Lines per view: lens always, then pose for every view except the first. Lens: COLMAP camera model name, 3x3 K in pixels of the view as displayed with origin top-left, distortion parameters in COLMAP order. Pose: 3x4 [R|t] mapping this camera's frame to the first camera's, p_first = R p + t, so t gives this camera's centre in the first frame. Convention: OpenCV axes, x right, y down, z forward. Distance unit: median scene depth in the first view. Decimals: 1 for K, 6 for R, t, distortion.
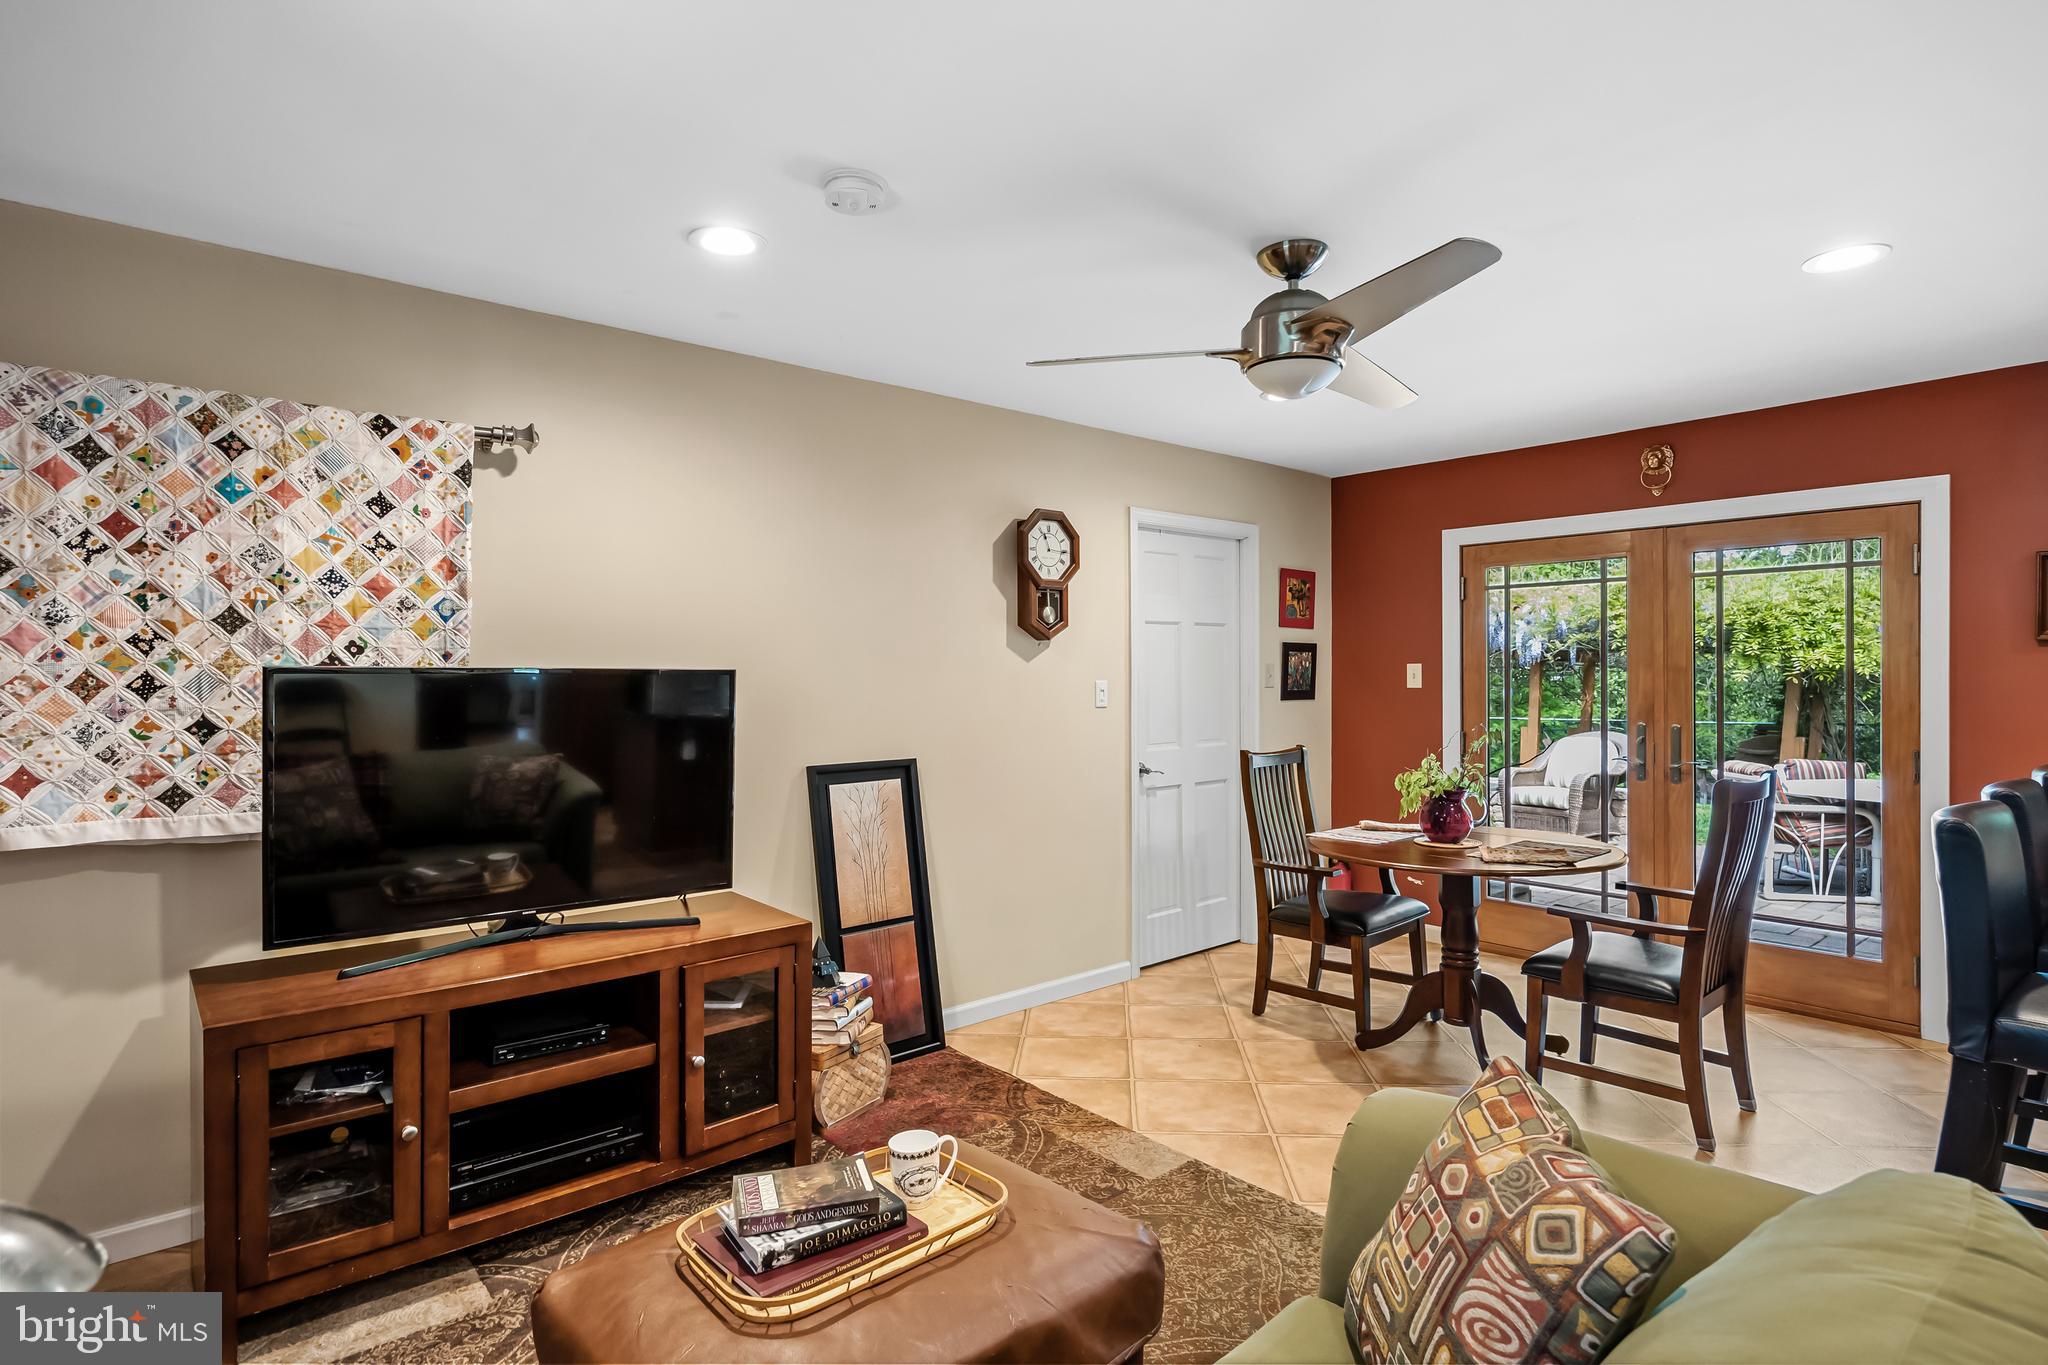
lens RADIAL K [[1030.3, 0, 1042.6], [0, 1030.3, 678.5], [0, 0, 1]] dist [-0.002847, -0.000259]
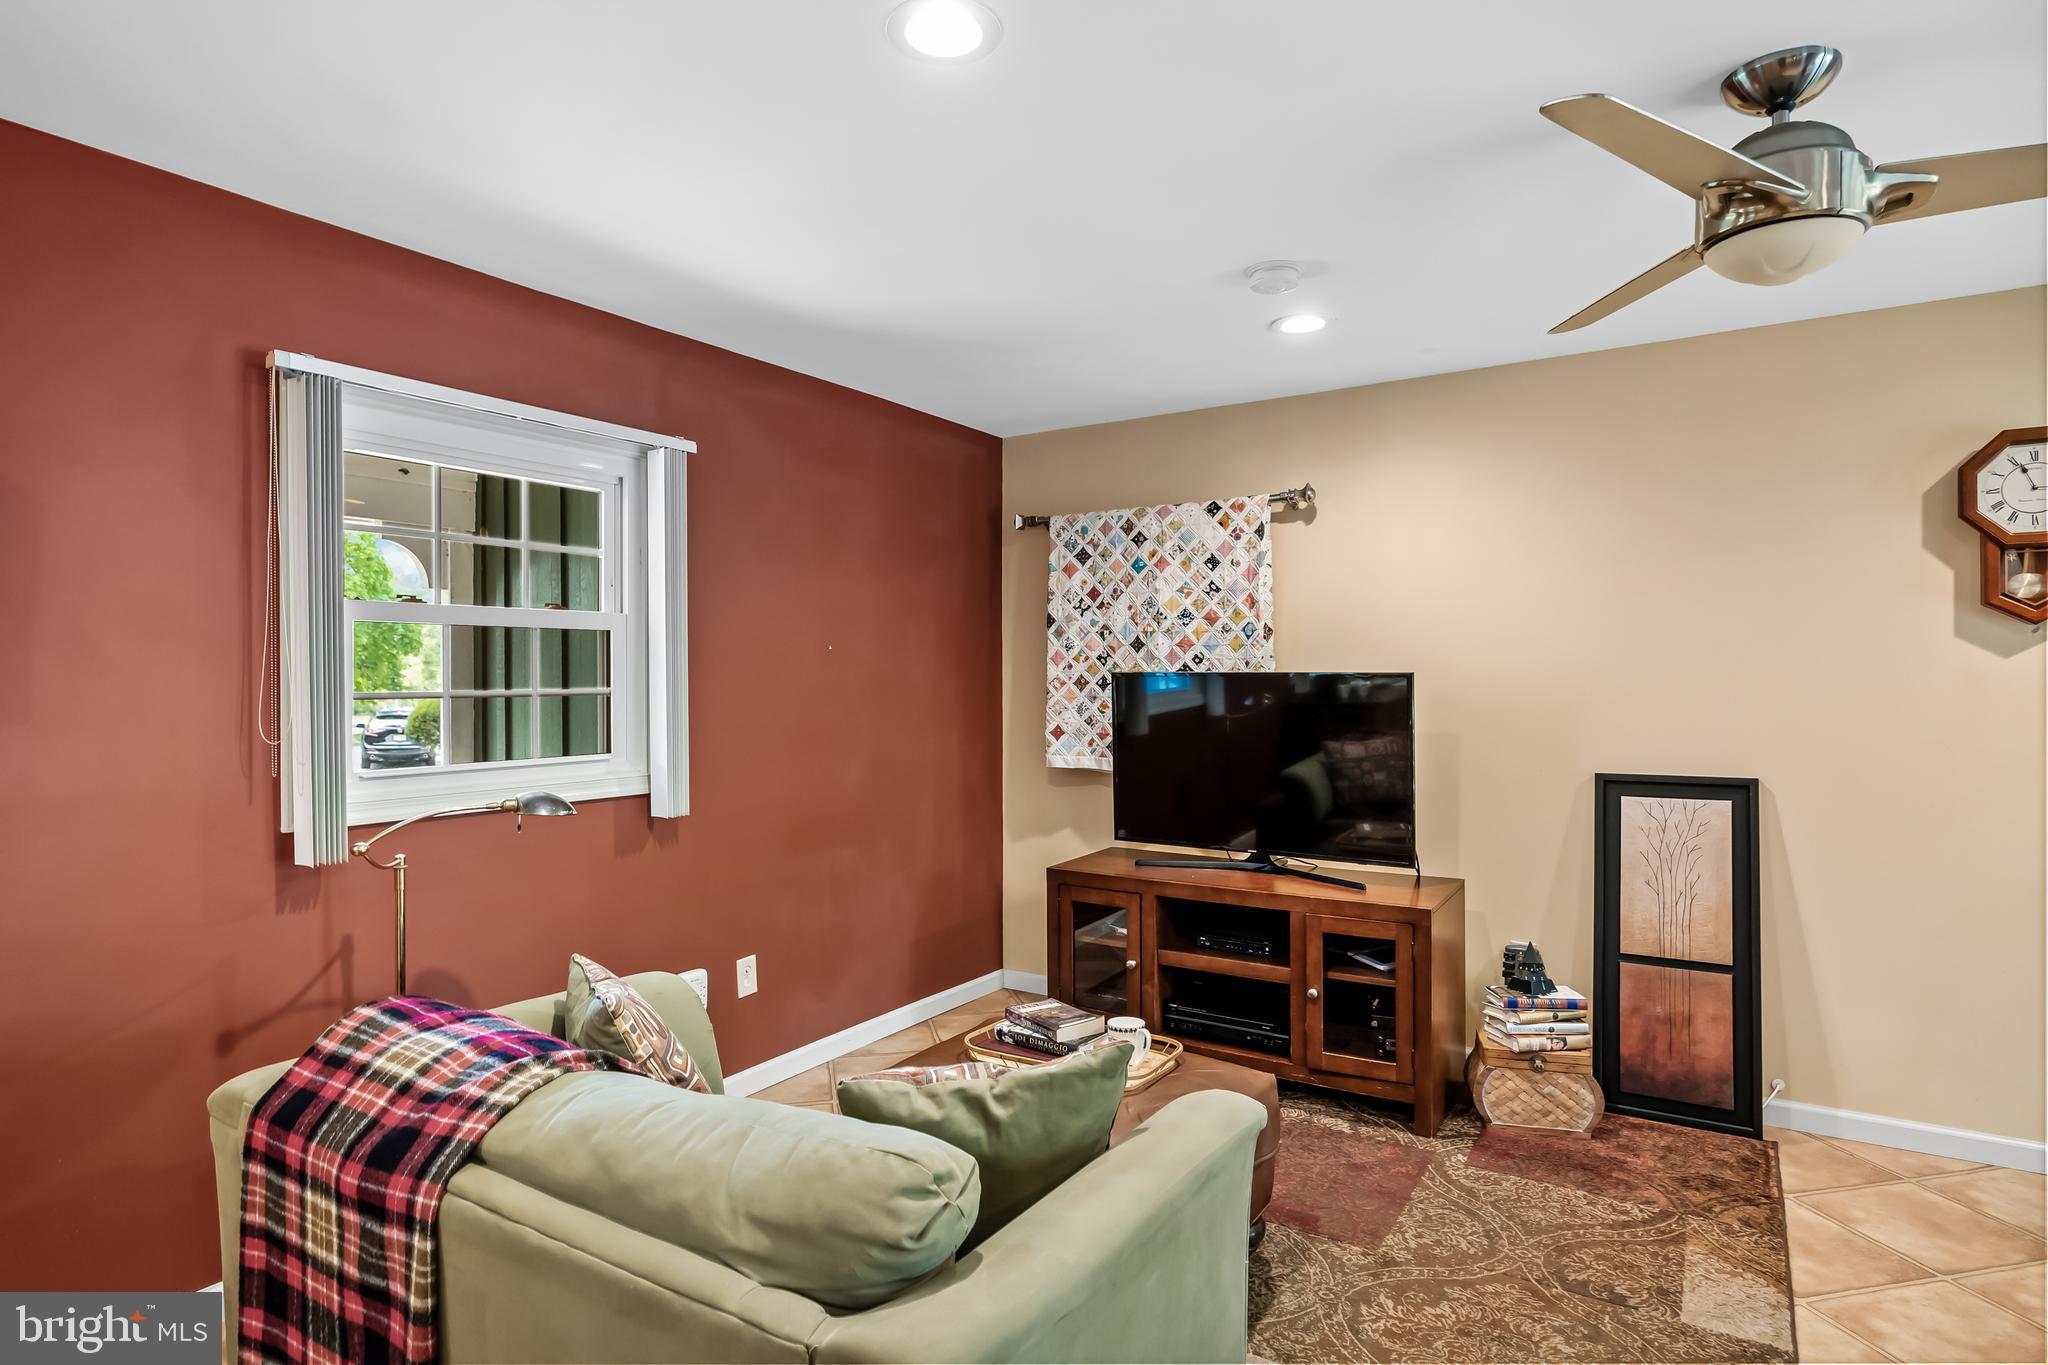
lens RADIAL K [[1109.0, 0, 1060.7], [0, 1109.0, 679.0], [0, 0, 1]] dist [0.006697, -0.007682]
pose [[0.301546, 0.004113, -0.953443, 0.601046], [-0.001014, 0.999992, 0.003993, -0.004941], [0.953451, -0.000237, 0.301548, 0.228541]]
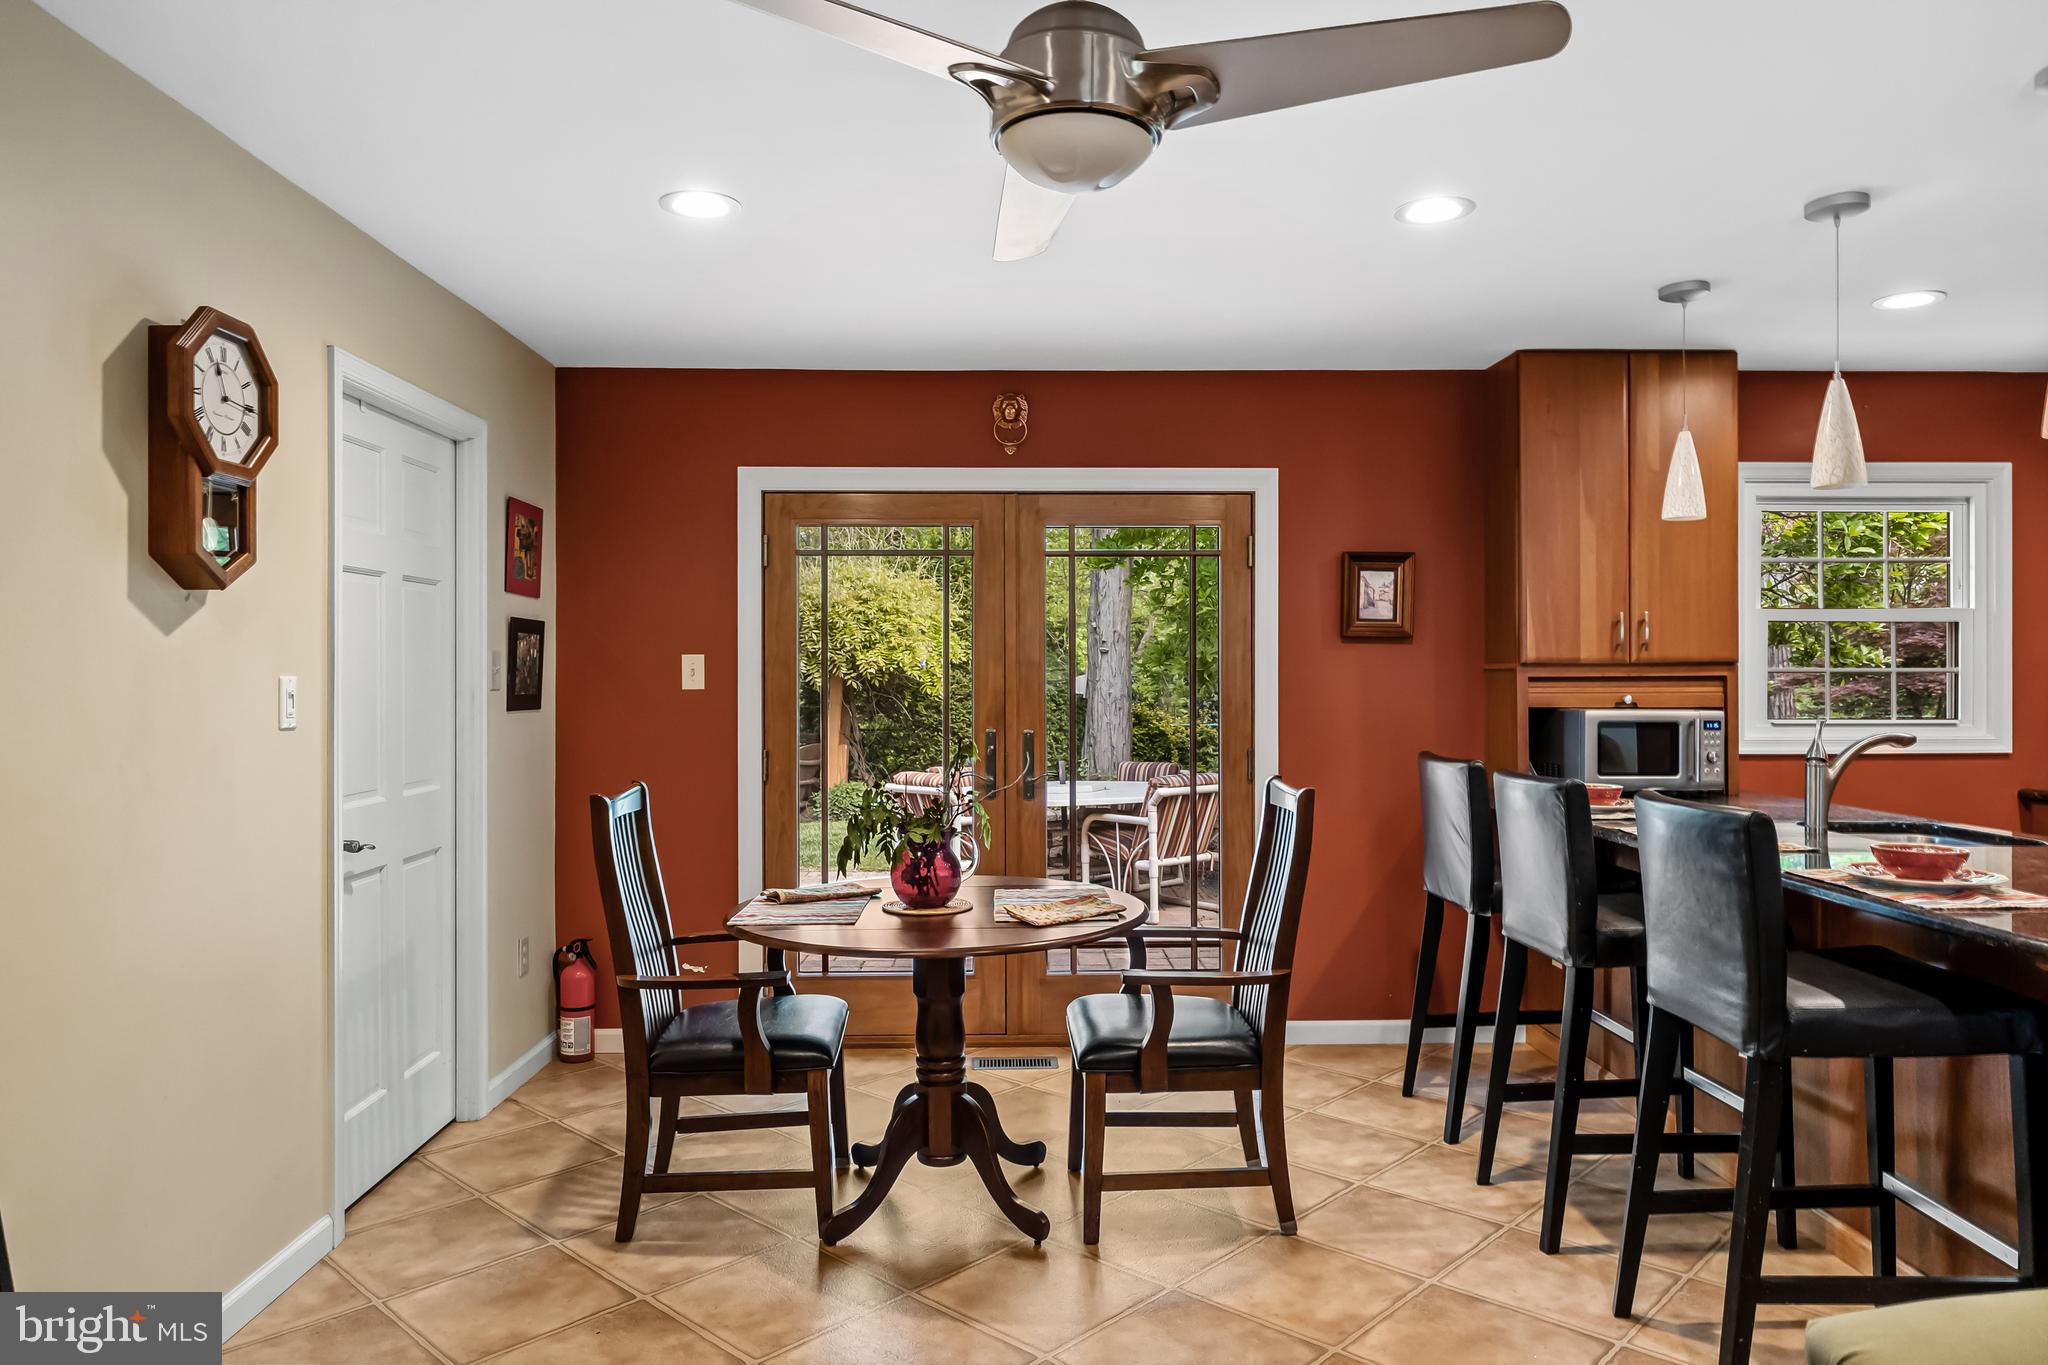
lens RADIAL K [[1302.3, 0, 1017.4], [0, 1302.3, 677.2], [0, 0, 1]] dist [-0.022547, 0.014711]
pose [[0.644453, 0.000993, 0.764643, -0.251350], [0.003441, 0.999985, -0.004199, 0.007766], [-0.764636, 0.005337, 0.644440, 0.402145]]
